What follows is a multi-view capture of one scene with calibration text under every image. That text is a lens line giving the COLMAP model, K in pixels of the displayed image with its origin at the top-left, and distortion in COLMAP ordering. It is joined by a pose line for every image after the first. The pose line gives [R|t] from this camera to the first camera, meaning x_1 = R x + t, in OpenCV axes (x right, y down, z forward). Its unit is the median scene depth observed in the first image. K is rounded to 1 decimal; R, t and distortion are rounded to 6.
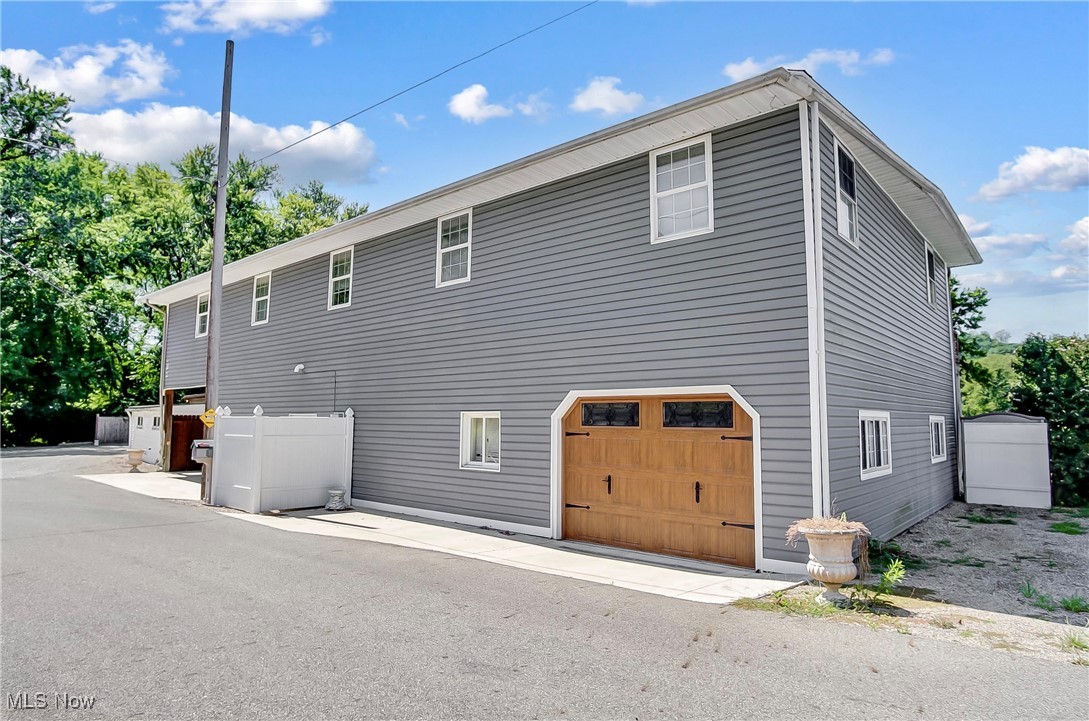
lens RADIAL K [[636.7, 0, 544.5], [0, 636.7, 360.5], [0, 0, 1]] dist [-0.041754, 0.000026]
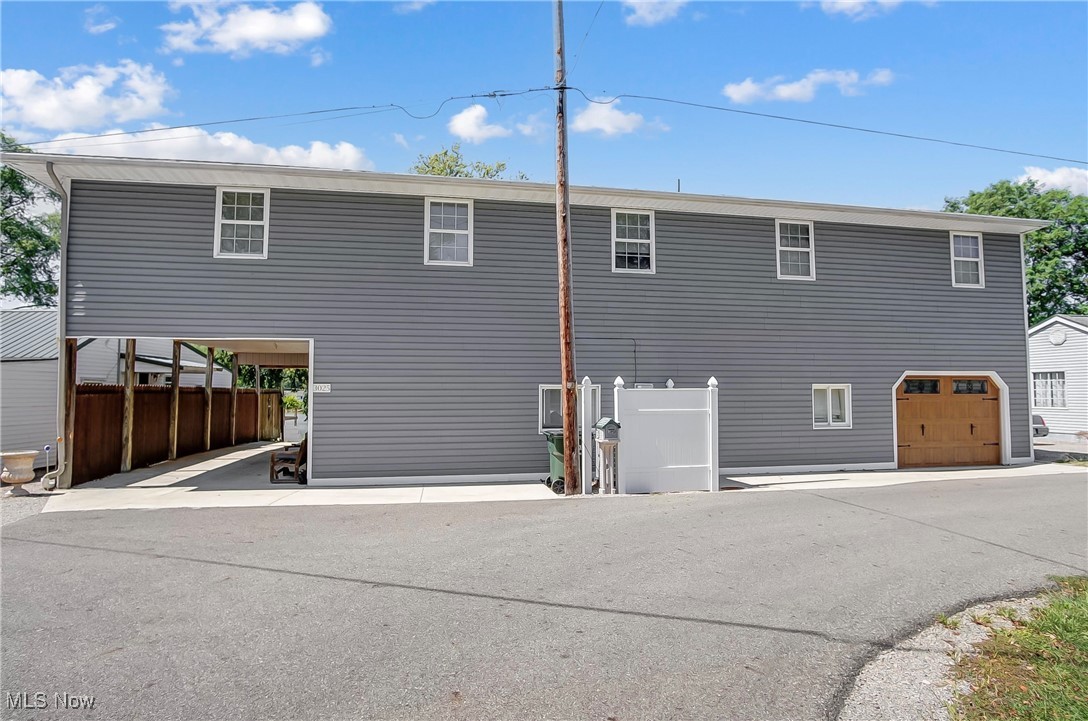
lens RADIAL K [[383.8, 0, 543.9], [0, 383.8, 378.6], [0, 0, 1]] dist [-0.010902, 0.000063]
pose [[0.672236, 0.021621, 0.740021, -1.010970], [-0.065897, 0.997353, 0.030721, 0.079460], [-0.737399, -0.069417, 0.671881, 0.857303]]
